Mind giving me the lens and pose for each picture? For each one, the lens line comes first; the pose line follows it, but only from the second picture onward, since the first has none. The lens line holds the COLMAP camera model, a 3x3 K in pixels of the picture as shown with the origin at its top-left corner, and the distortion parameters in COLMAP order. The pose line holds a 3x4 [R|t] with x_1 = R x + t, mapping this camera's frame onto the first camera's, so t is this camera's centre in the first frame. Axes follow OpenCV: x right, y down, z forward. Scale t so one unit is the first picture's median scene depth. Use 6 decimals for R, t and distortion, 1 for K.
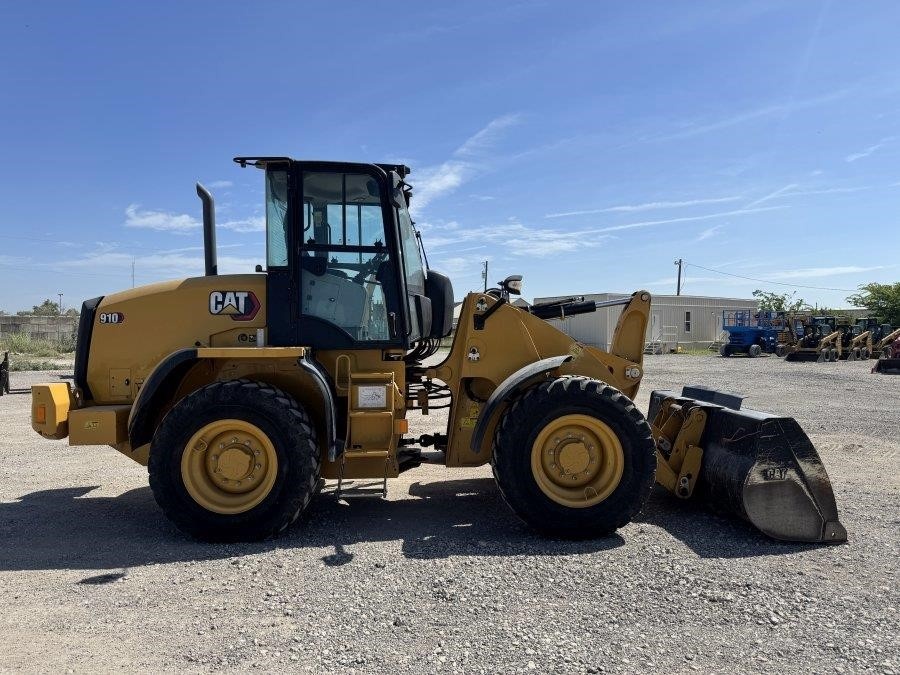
lens RADIAL K [[631.3, 0, 450.0], [0, 631.3, 337.5], [0, 0, 1]] dist [0.055276, -0.072617]
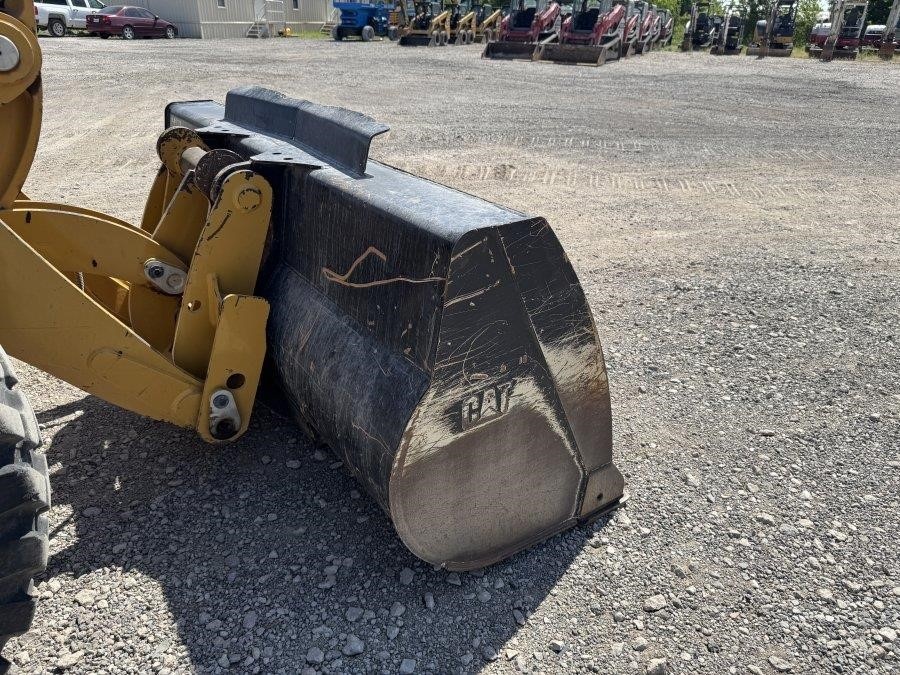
lens RADIAL K [[634.2, 0, 451.2], [0, 634.2, 328.0], [0, 0, 1]] dist [0.036838, -0.049223]
pose [[0.843347, -0.217257, 0.491493, 0.317204], [-0.018292, 0.902491, 0.430320, 0.045195], [-0.537058, -0.371899, 0.757139, 0.704966]]
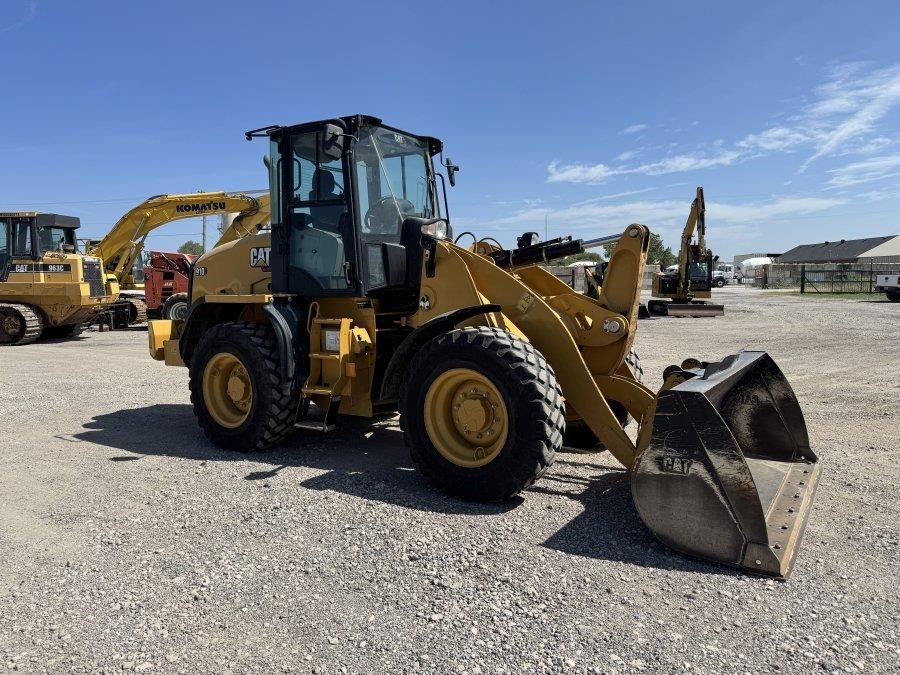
lens RADIAL K [[634.1, 0, 445.4], [0, 634.1, 337.1], [0, 0, 1]] dist [0.035110, -0.063498]
pose [[0.813163, 0.041228, -0.580574, 0.639362], [0.008692, 0.996517, 0.082940, -0.000487], [0.581971, -0.072491, 0.809972, 0.218688]]
